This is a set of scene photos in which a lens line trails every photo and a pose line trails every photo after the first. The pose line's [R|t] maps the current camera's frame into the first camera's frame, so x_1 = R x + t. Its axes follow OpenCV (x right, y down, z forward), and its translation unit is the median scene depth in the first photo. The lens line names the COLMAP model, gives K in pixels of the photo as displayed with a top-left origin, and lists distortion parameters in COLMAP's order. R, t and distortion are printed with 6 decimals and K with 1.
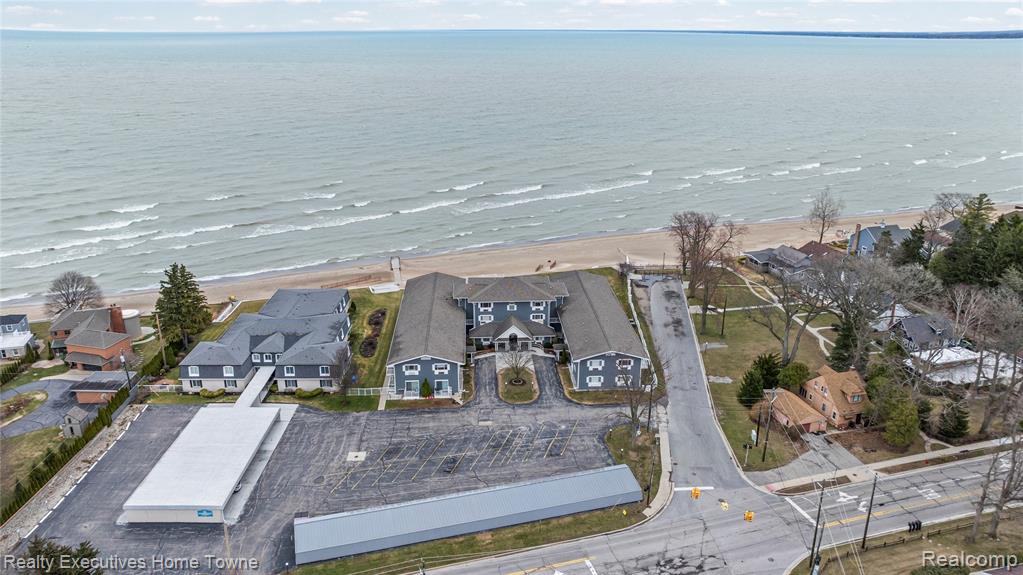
lens RADIAL K [[725.3, 0, 506.2], [0, 725.3, 294.5], [0, 0, 1]] dist [-0.020692, -0.000597]
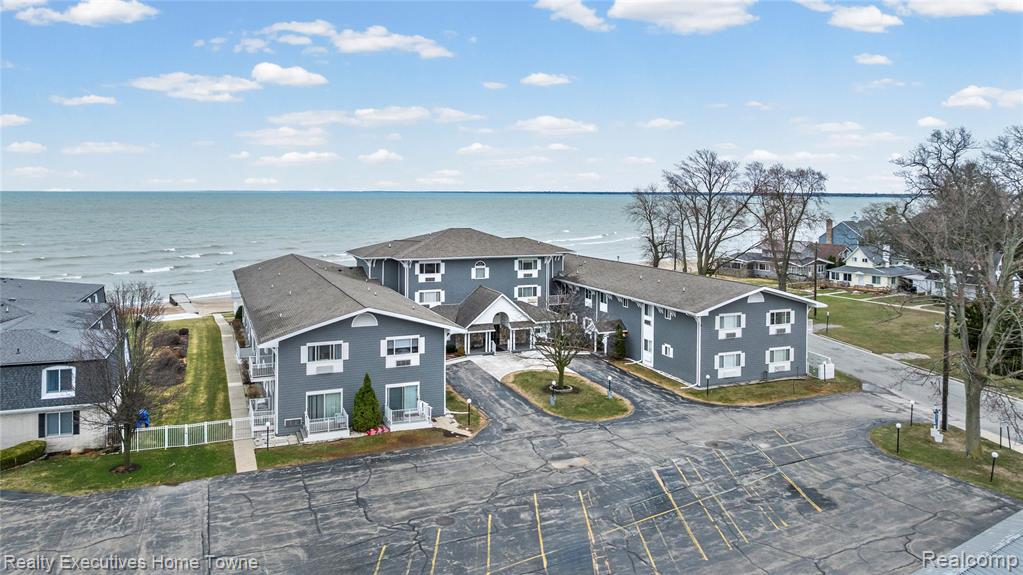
lens RADIAL K [[746.9, 0, 513.4], [0, 746.9, 190.8], [0, 0, 1]] dist [-0.017884, -0.001235]
pose [[0.941418, 0.009831, 0.337098, -0.167733], [0.107234, 0.938970, -0.326859, 0.157019], [-0.319738, 0.343859, 0.882909, 0.594457]]
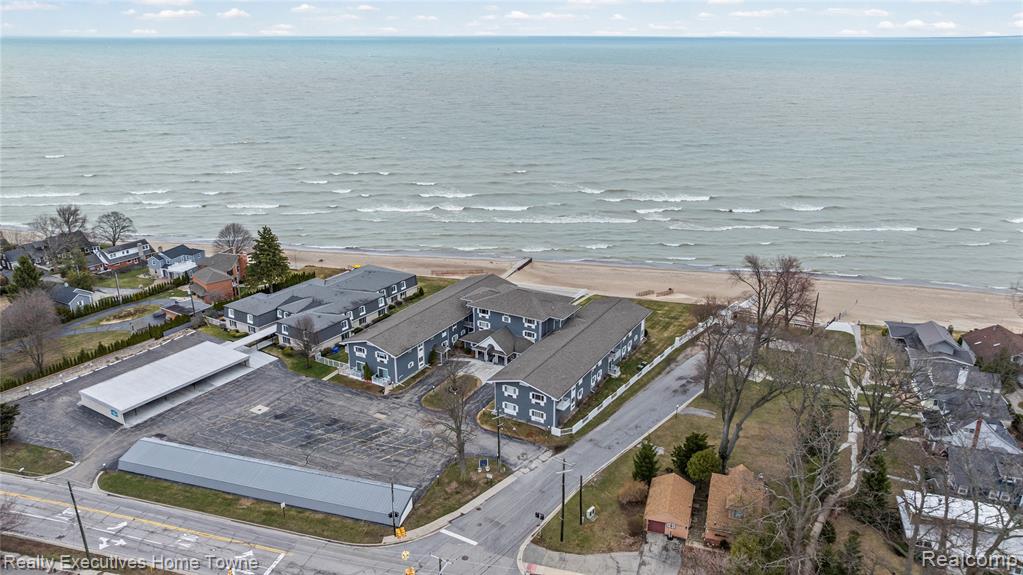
lens RADIAL K [[732.7, 0, 499.6], [0, 732.7, 269.0], [0, 0, 1]] dist [-0.019328, 0.000373]
pose [[0.839370, 0.167812, -0.517008, 0.576737], [-0.188809, 0.981938, 0.012186, -0.068102], [0.509715, 0.087387, 0.855894, 0.163574]]
